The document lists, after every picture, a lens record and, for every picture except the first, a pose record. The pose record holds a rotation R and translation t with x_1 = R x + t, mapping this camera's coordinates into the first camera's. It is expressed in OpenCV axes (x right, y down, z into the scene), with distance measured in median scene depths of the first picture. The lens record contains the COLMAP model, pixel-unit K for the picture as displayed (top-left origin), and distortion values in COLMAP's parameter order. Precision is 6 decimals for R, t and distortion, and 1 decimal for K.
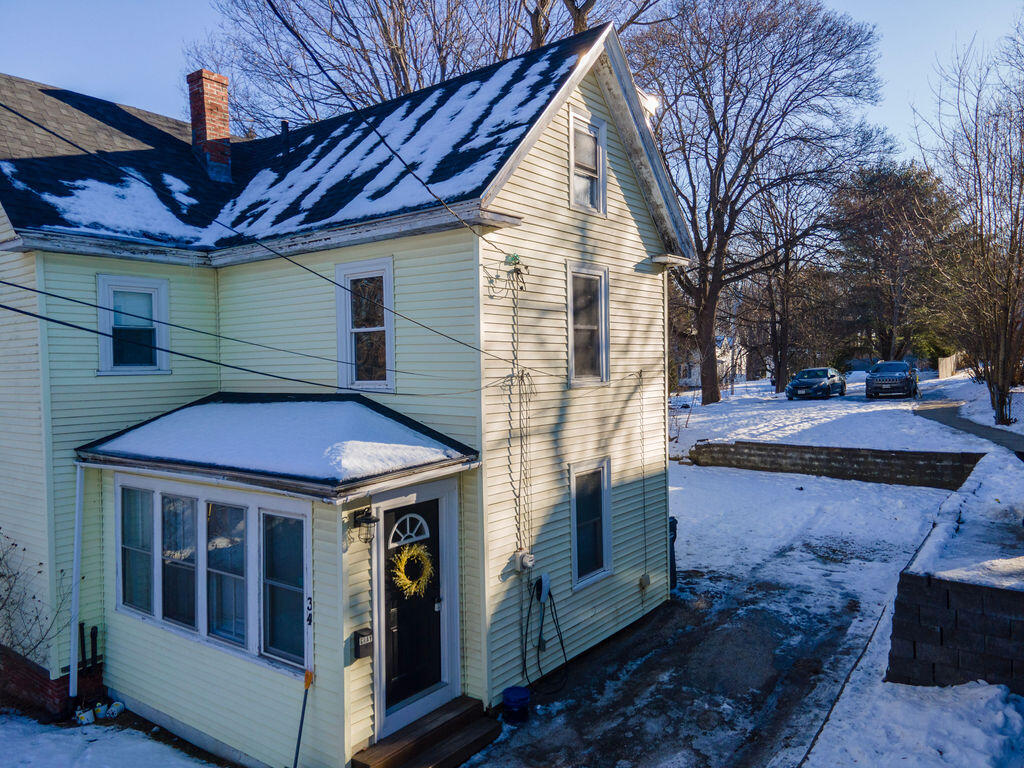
lens RADIAL K [[740.2, 0, 512.0], [0, 740.2, 384.0], [0, 0, 1]] dist [0.024491, 0.038652]
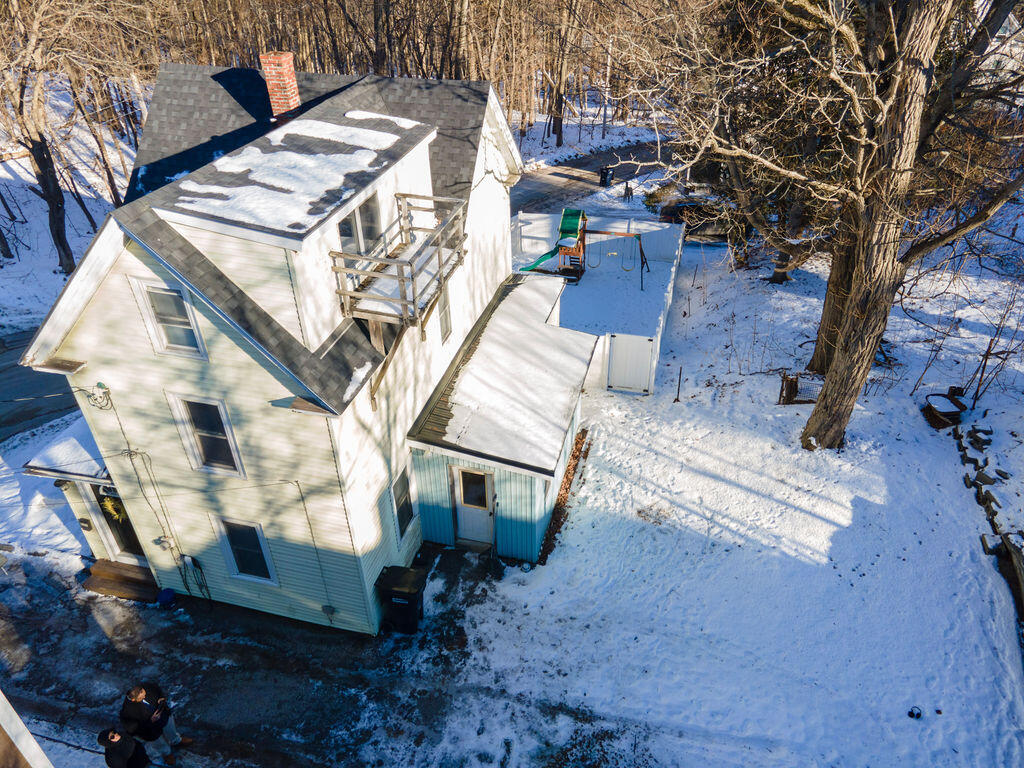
lens RADIAL K [[740.2, 0, 512.0], [0, 740.2, 384.0], [0, 0, 1]] dist [0.024491, 0.038652]
pose [[0.376284, 0.535517, -0.756063, 1.220111], [-0.009880, 0.818312, 0.574690, -0.893867], [0.926452, -0.208777, 0.313208, 1.163558]]
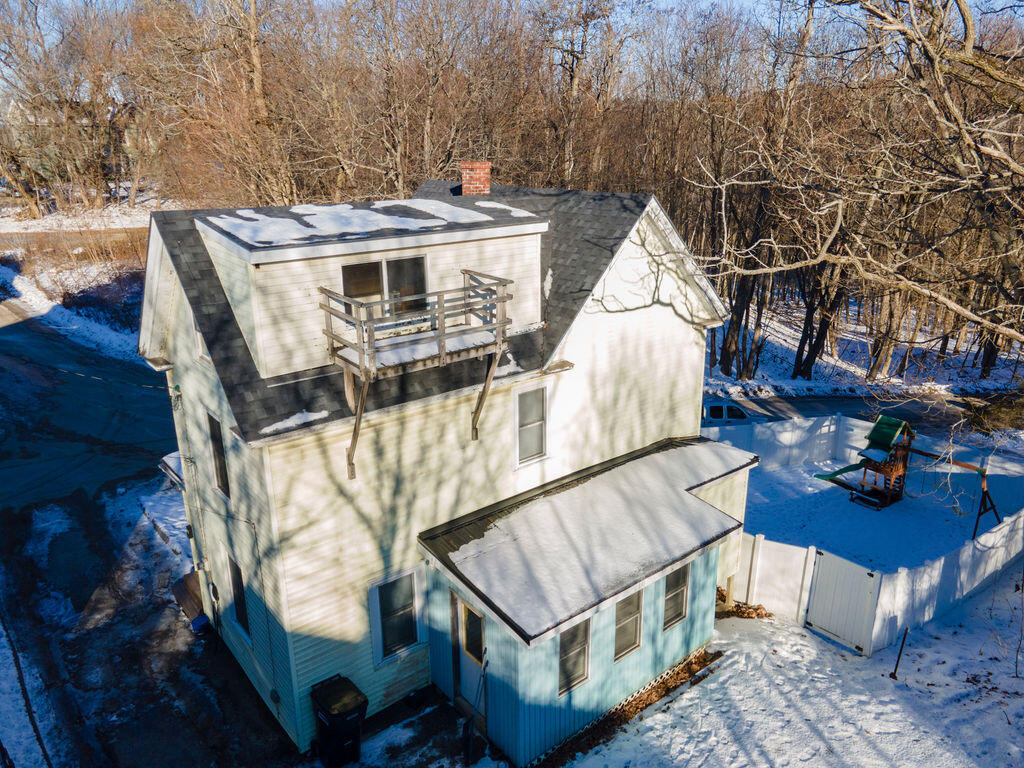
lens RADIAL K [[740.2, 0, 512.0], [0, 740.2, 384.0], [0, 0, 1]] dist [0.024491, 0.038652]
pose [[-0.235606, 0.324362, -0.916122, 1.135974], [-0.010916, 0.941716, 0.336231, -0.641883], [0.971787, 0.089218, -0.218333, 1.833874]]
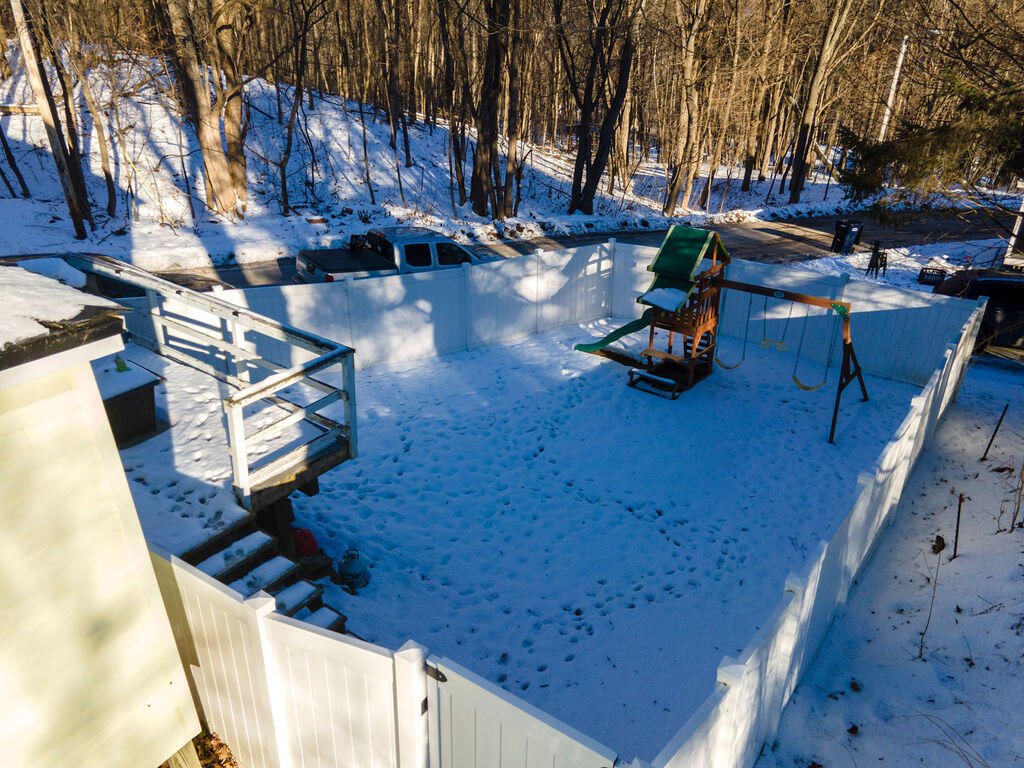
lens RADIAL K [[740.2, 0, 512.0], [0, 740.2, 384.0], [0, 0, 1]] dist [0.024491, 0.038652]
pose [[0.005302, 0.473079, -0.881004, -0.131713], [-0.013343, 0.880972, 0.472981, -0.076582], [0.999897, 0.009248, 0.010984, 2.206284]]
